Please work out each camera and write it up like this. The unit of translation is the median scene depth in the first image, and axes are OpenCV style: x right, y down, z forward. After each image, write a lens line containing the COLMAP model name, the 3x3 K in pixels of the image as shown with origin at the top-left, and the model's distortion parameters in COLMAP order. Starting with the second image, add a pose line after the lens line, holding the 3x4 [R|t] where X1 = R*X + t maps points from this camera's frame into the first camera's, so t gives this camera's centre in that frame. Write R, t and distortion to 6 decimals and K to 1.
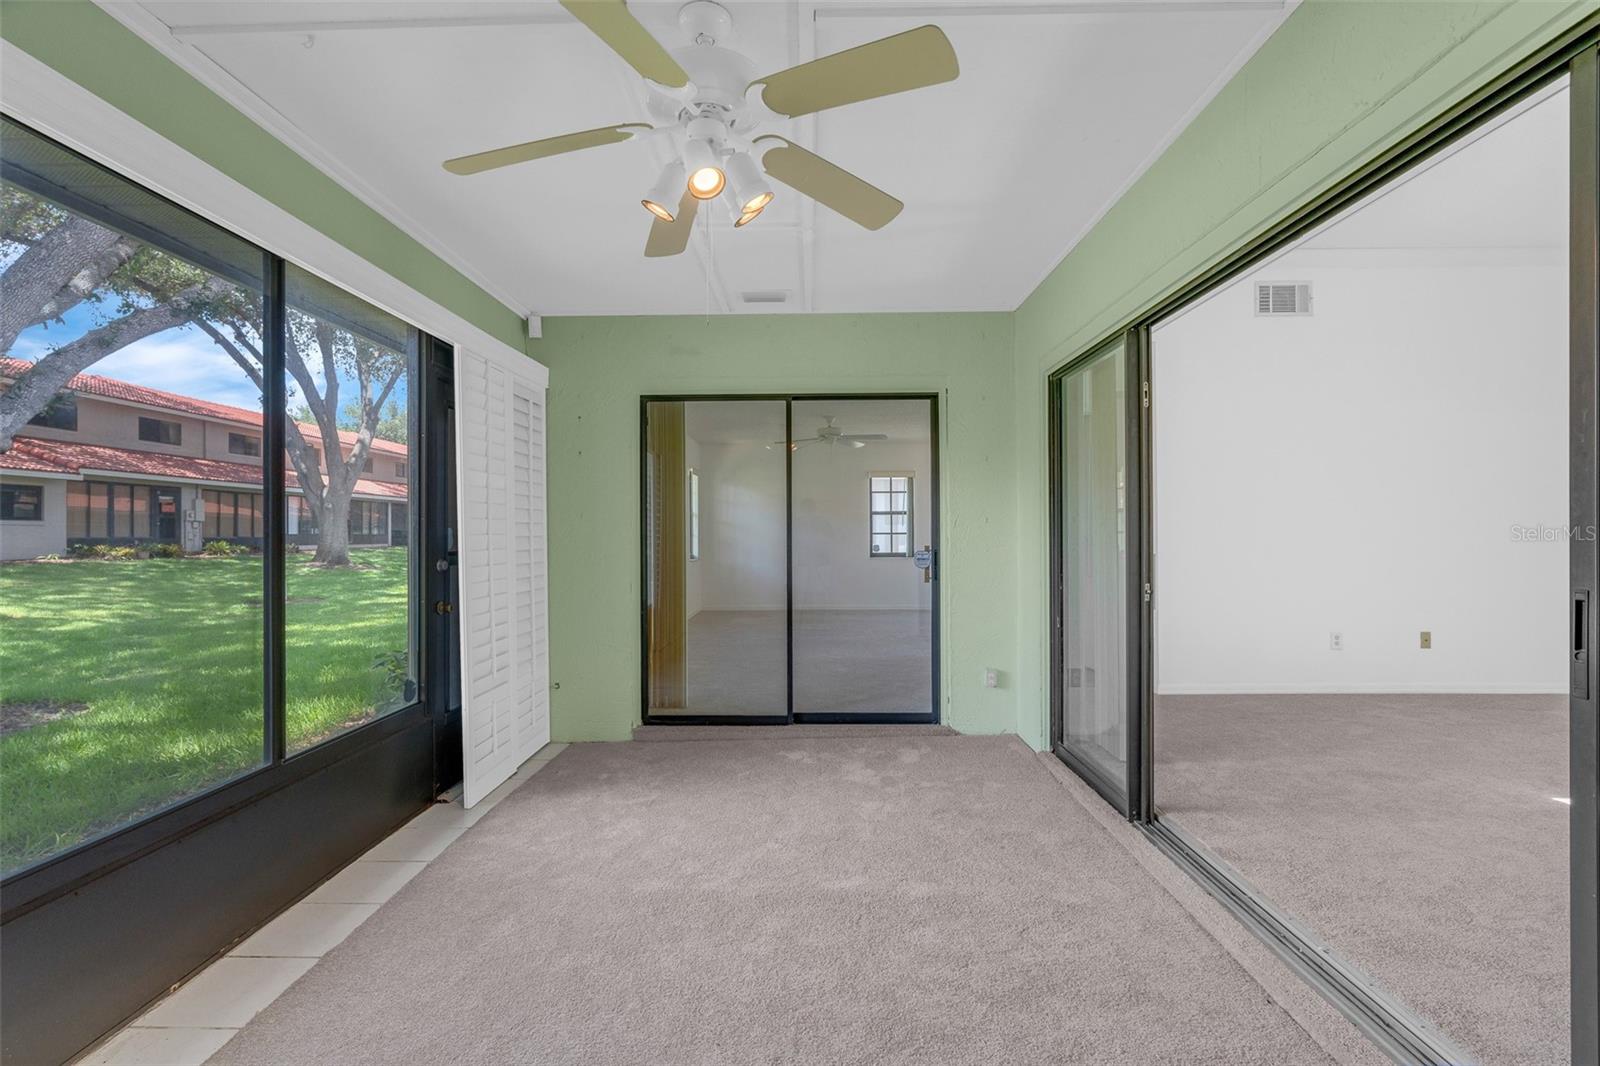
lens RADIAL K [[714.1, 0, 800.0], [0, 714.1, 533.0], [0, 0, 1]] dist [-0.014148, 0.004022]
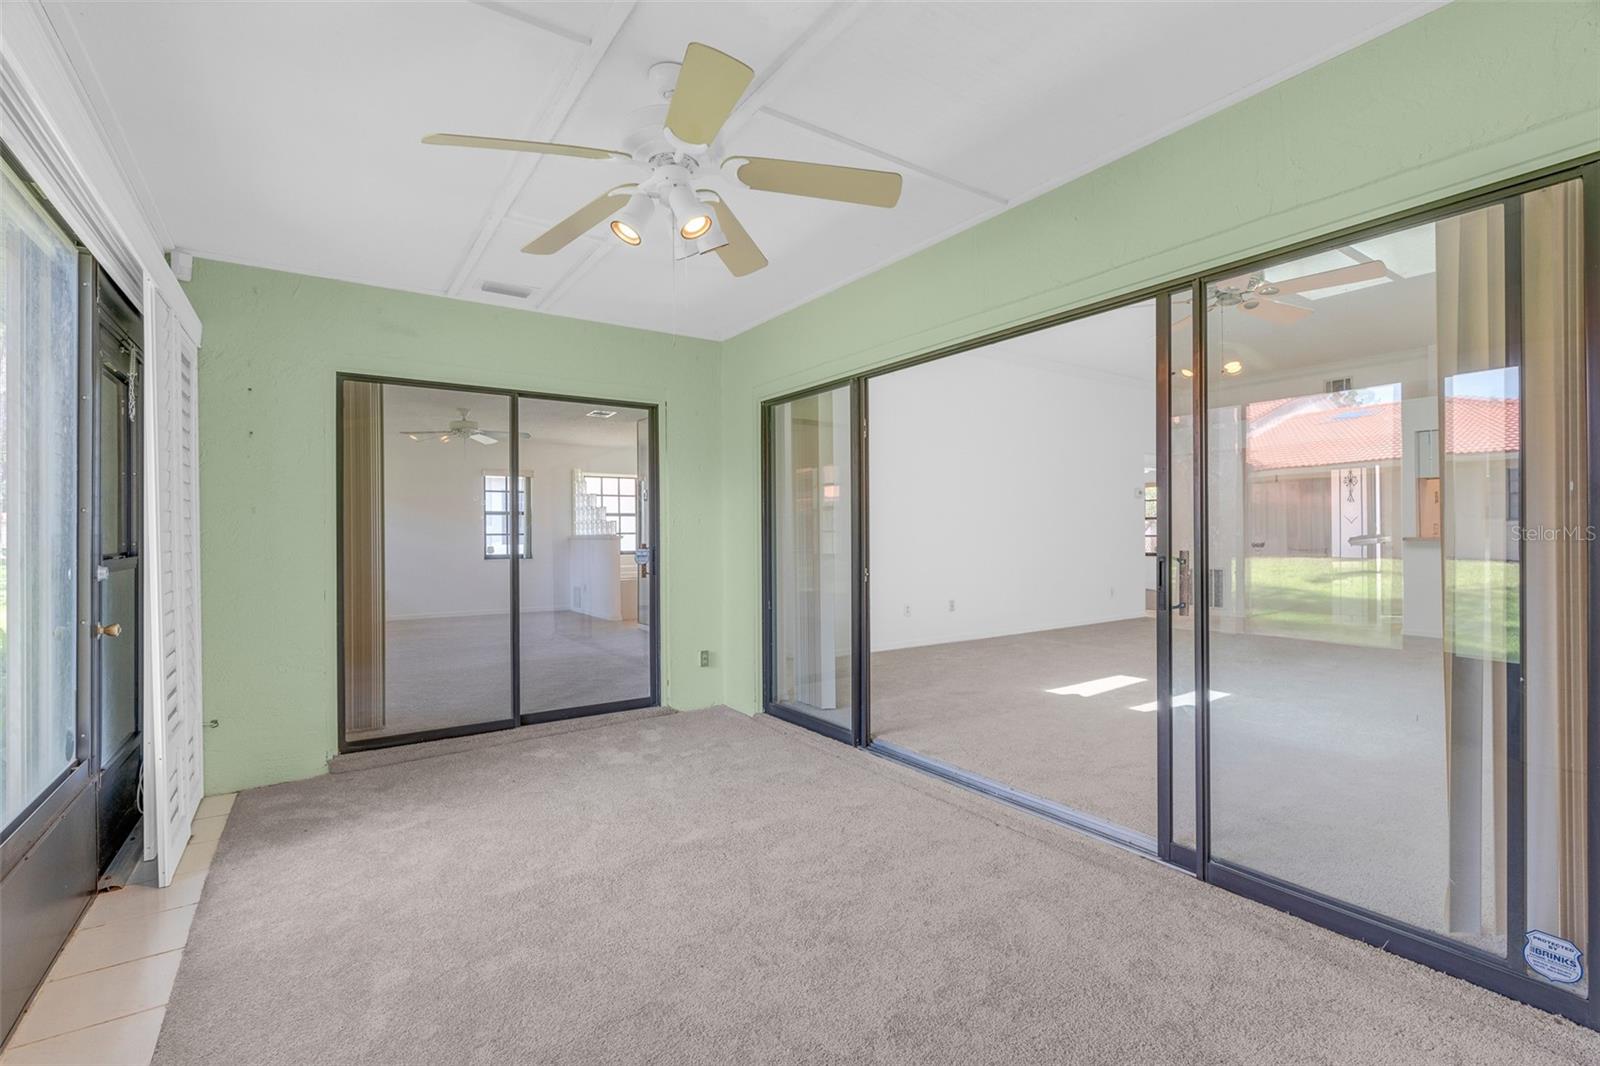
lens RADIAL K [[706.3, 0, 800.0], [0, 706.3, 533.0], [0, 0, 1]] dist [-0.012222, 0.000172]
pose [[0.817427, 0.000143, 0.576032, -0.286031], [0.001570, 0.999996, -0.002475, 0.005102], [-0.576029, 0.002928, 0.817424, -0.017423]]
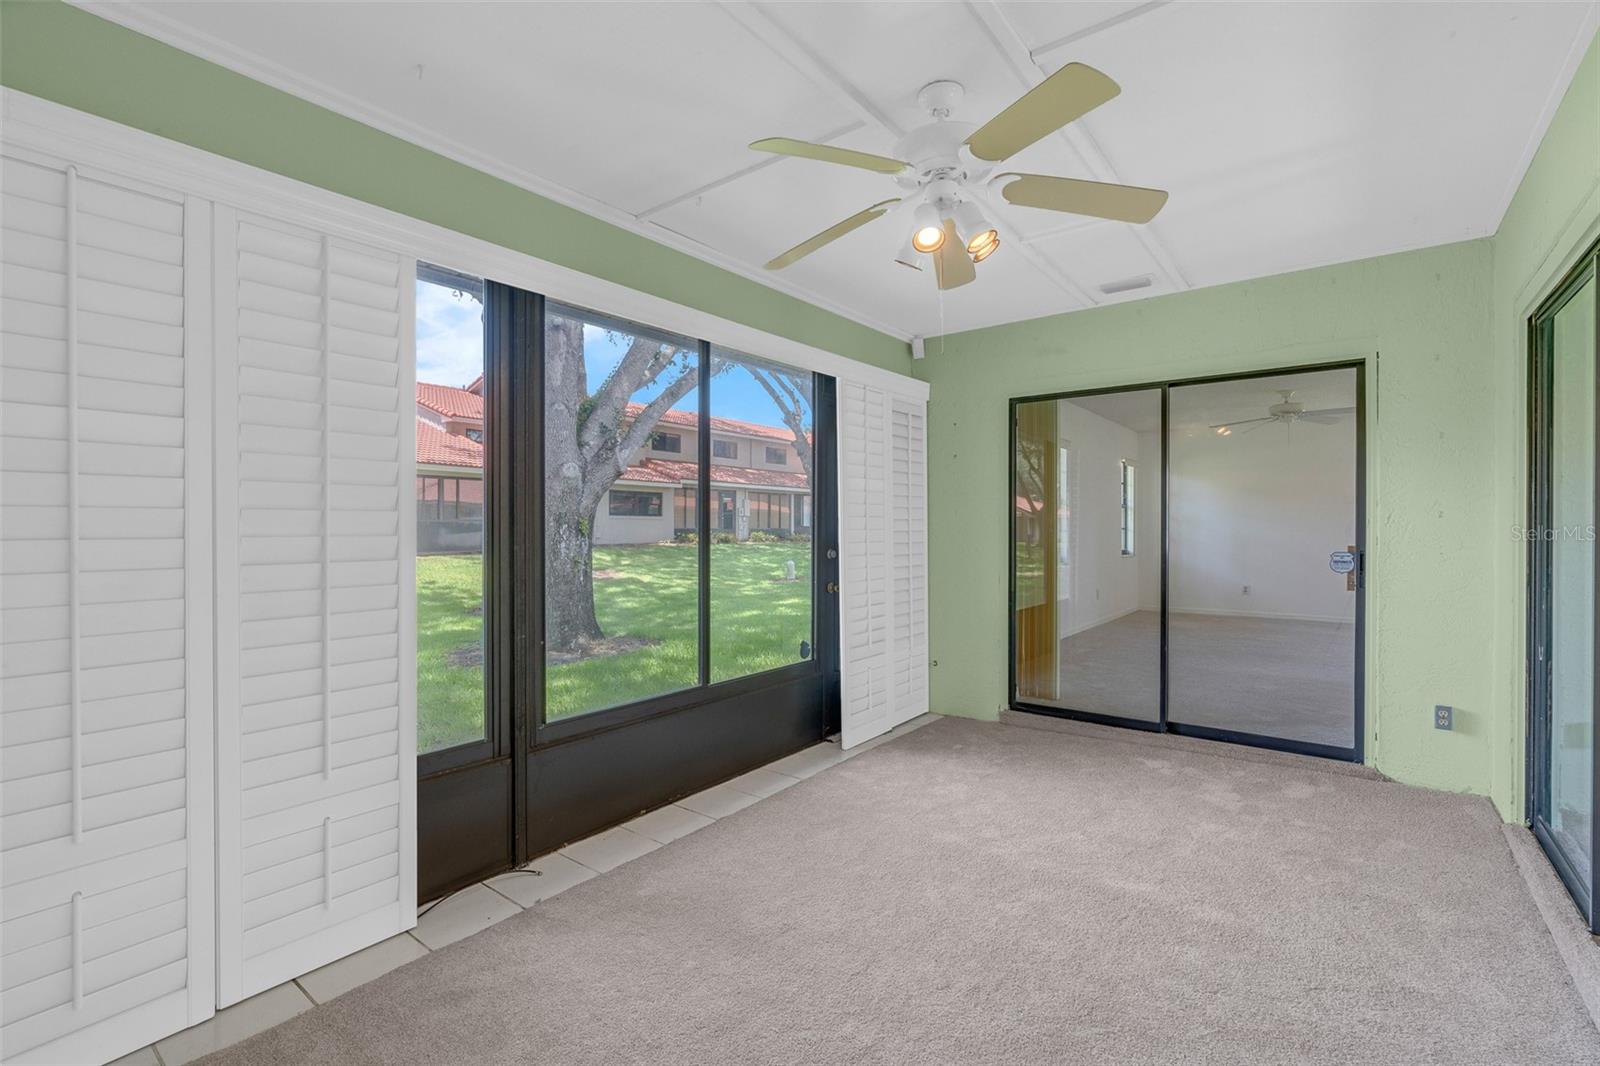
lens RADIAL K [[714.1, 0, 800.0], [0, 714.1, 533.0], [0, 0, 1]] dist [-0.014148, 0.004022]
pose [[0.802509, 0.008893, -0.596573, 0.179908], [-0.002696, 0.999933, 0.011279, -0.005283], [0.596633, -0.007443, 0.802479, -0.040522]]
